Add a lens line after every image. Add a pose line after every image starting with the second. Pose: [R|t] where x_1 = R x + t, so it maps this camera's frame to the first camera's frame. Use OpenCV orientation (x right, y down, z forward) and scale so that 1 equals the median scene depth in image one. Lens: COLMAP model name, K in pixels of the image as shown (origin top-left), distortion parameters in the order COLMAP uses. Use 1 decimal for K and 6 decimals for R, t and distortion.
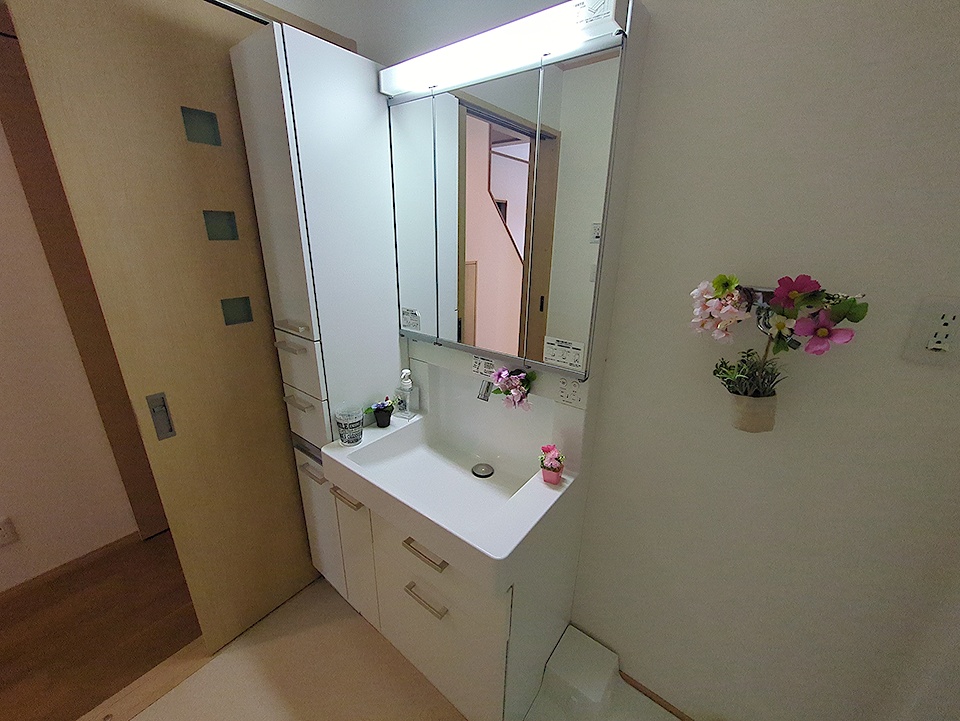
lens RADIAL K [[381.0, 0, 479.2], [0, 381.0, 360.6], [0, 0, 1]] dist [-0.004619, 0.000583]
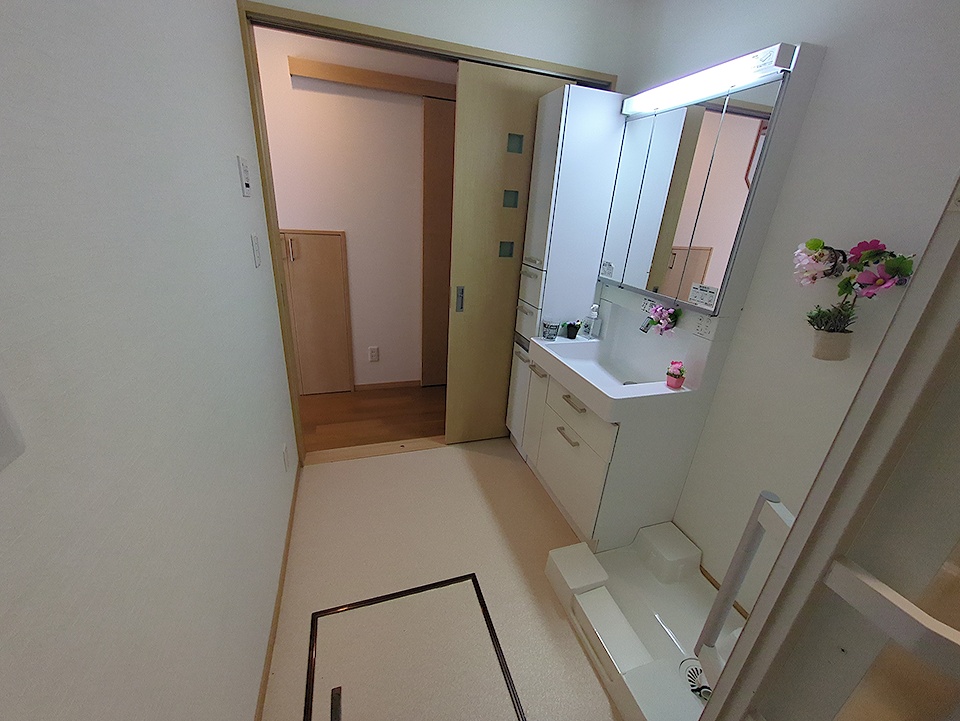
lens RADIAL K [[381.0, 0, 478.9], [0, 381.0, 360.8], [0, 0, 1]] dist [-0.004619, 0.000583]
pose [[0.828820, 0.239744, -0.505550, 0.244265], [-0.225339, 0.970059, 0.090597, 0.220742], [0.512134, 0.038832, 0.858028, -0.502706]]
